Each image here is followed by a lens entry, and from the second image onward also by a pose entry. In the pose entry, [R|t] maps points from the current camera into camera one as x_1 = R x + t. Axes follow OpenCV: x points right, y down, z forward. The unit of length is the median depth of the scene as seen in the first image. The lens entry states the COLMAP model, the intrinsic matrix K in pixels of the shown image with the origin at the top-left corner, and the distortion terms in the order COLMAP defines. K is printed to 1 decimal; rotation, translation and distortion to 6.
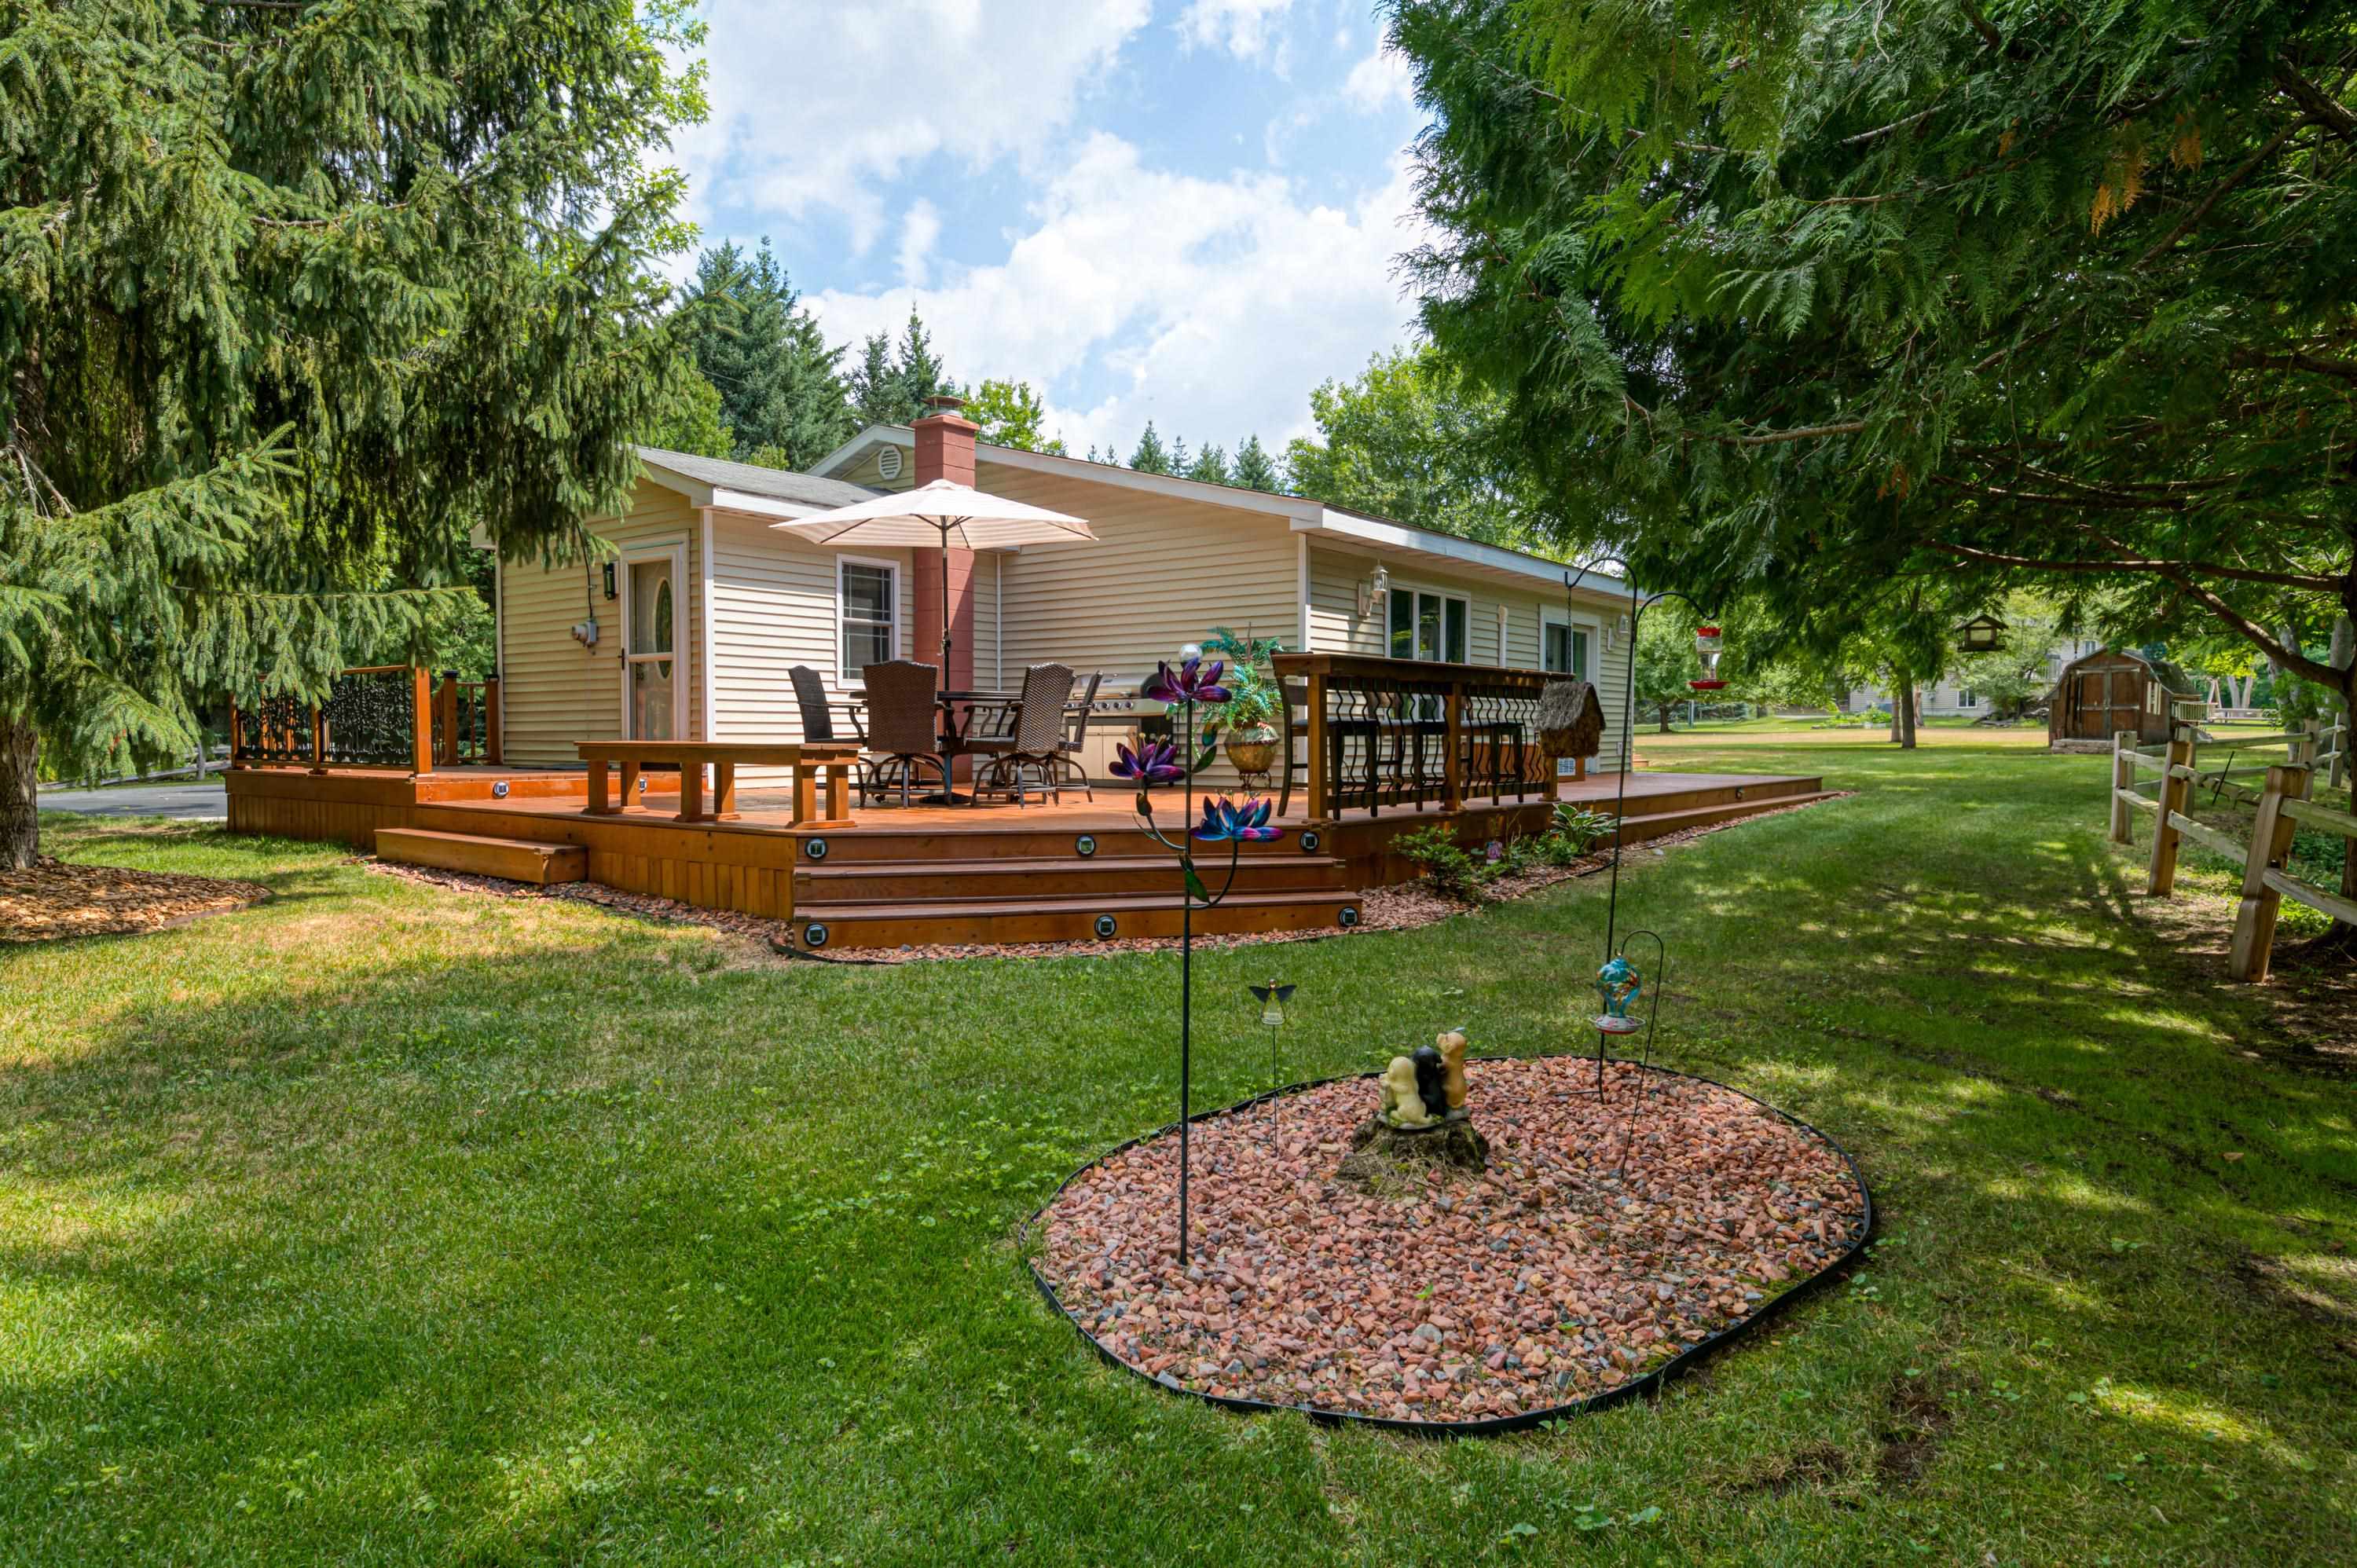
lens RADIAL K [[1384.3, 0, 1172.6], [0, 1384.3, 777.9], [0, 0, 1]] dist [0.000877, -0.000315]
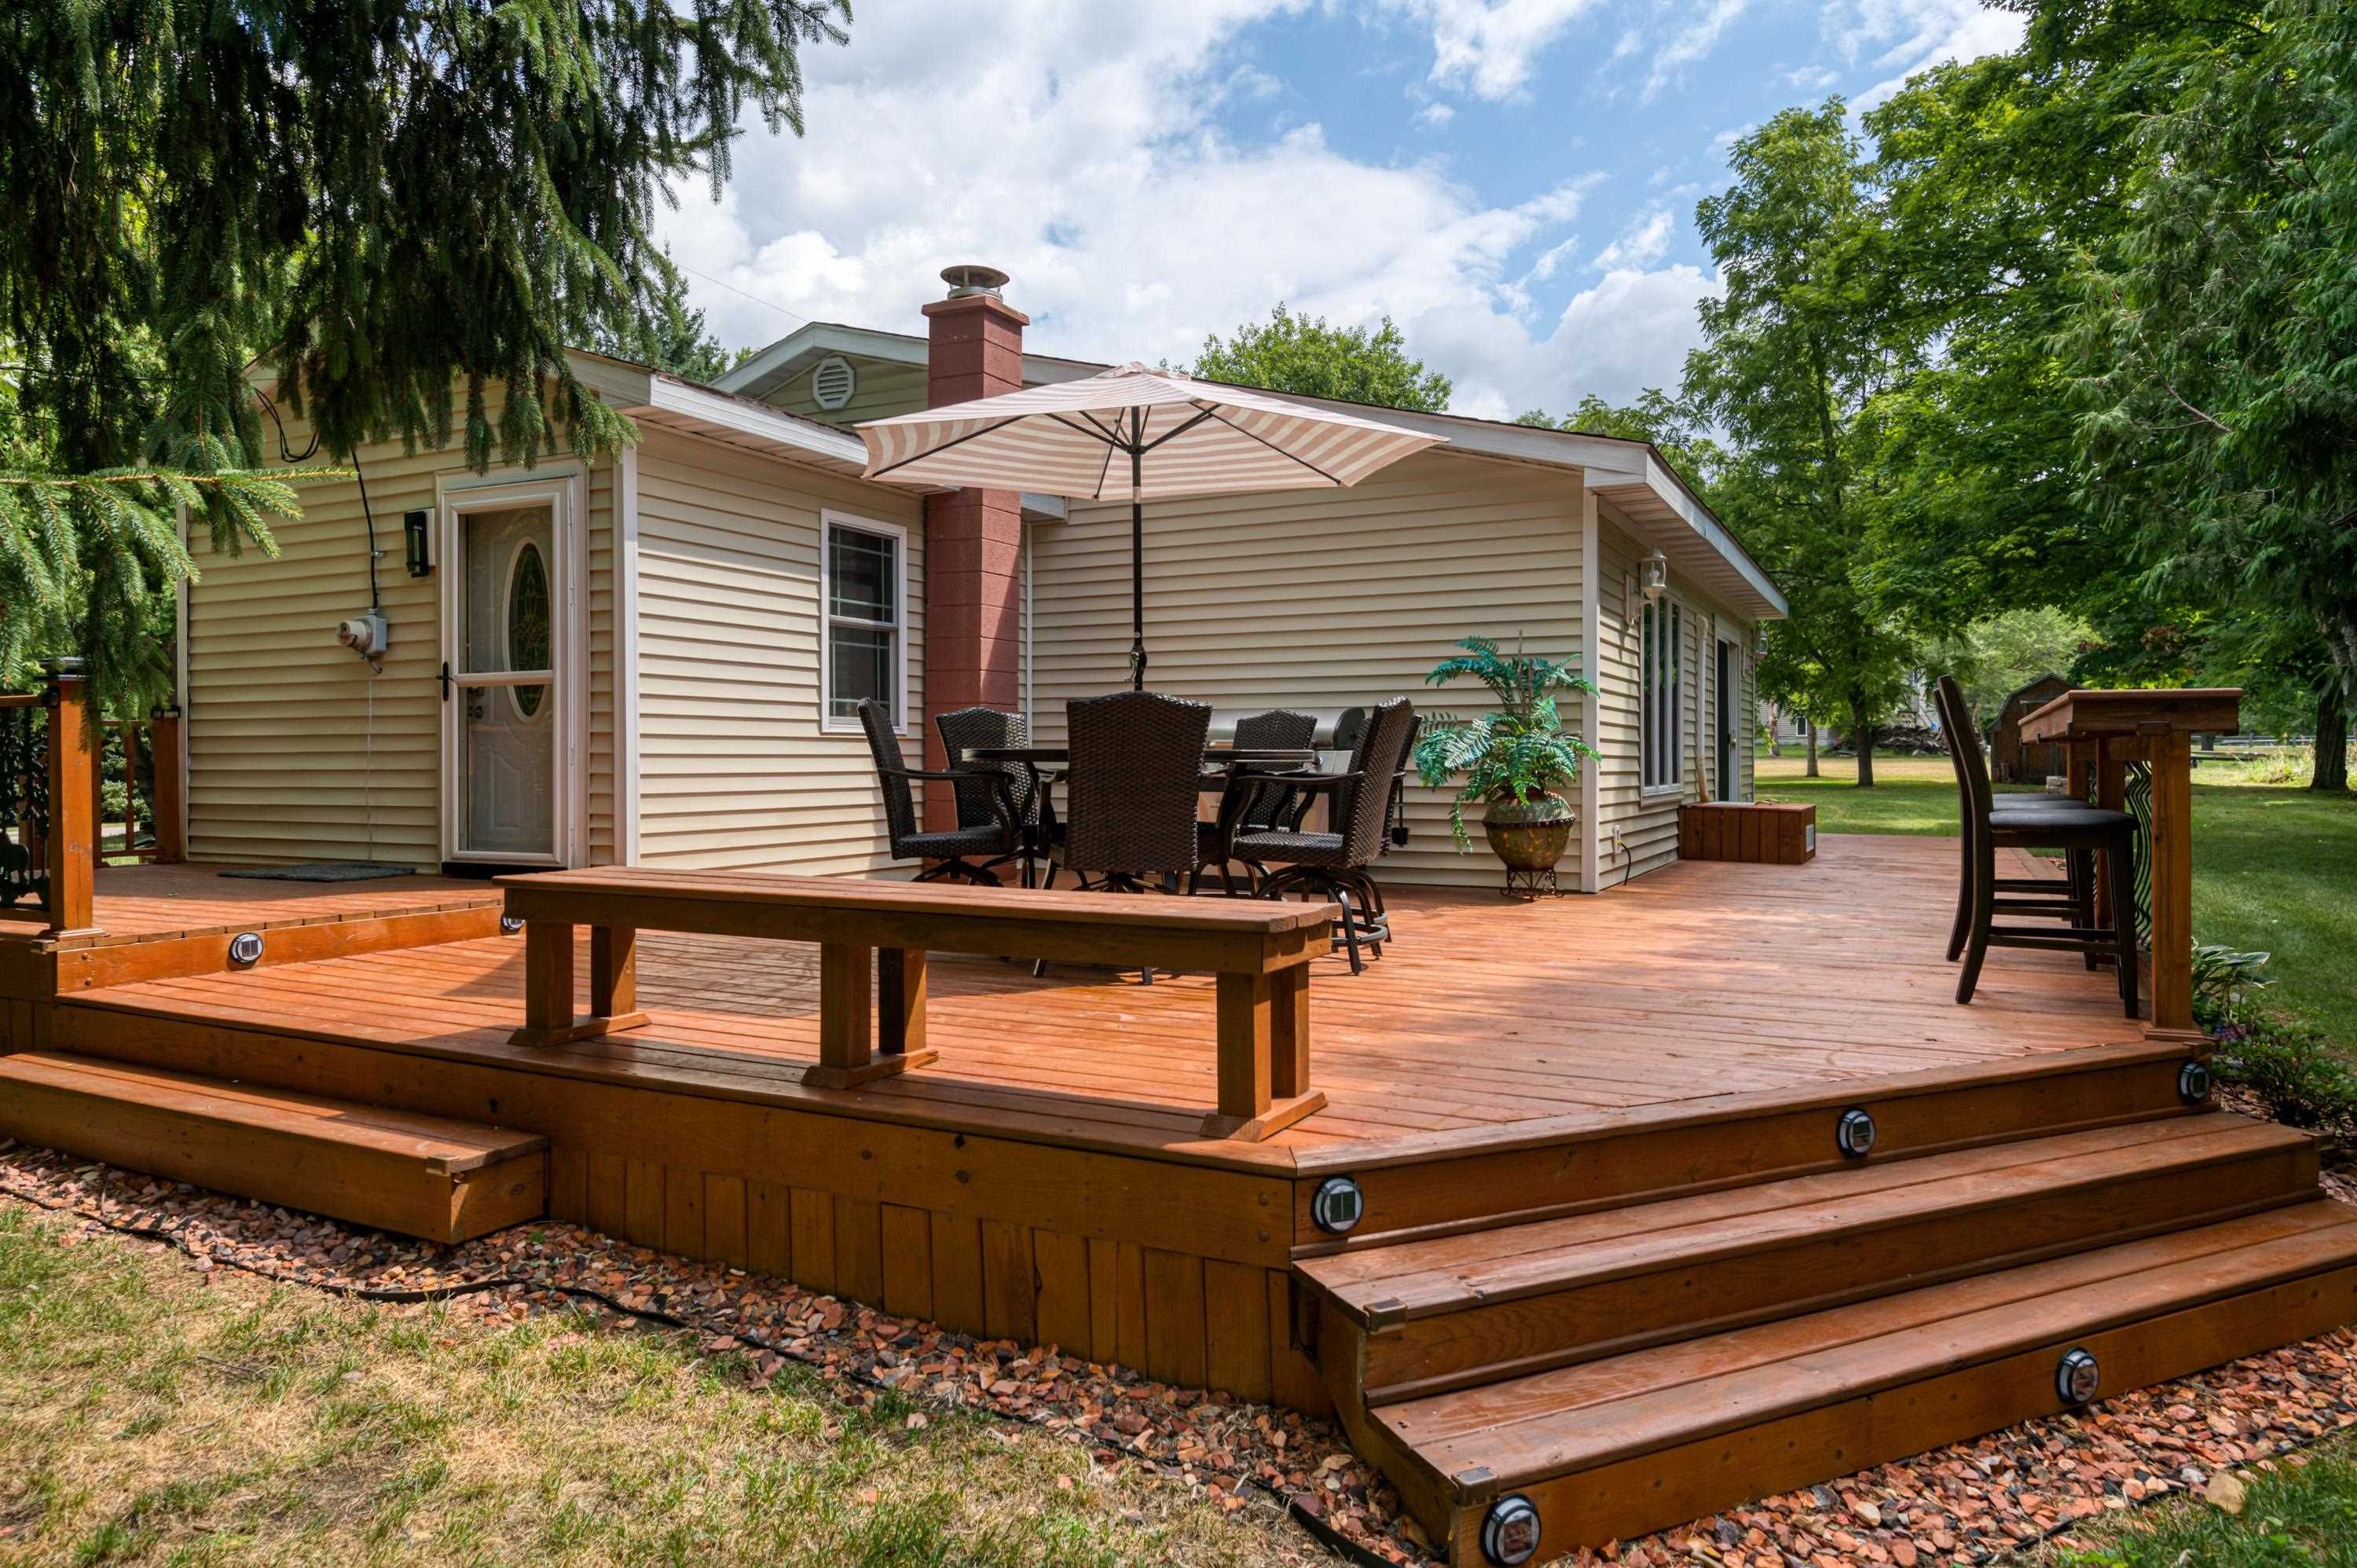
lens RADIAL K [[1460.2, 0, 1185.2], [0, 1460.2, 779.1], [0, 0, 1]] dist [-0.000259, -0.000767]
pose [[0.980758, -0.006248, 0.195125, -0.216033], [0.009471, 0.999834, -0.015590, -0.033710], [-0.194995, 0.017138, 0.980654, 0.355448]]
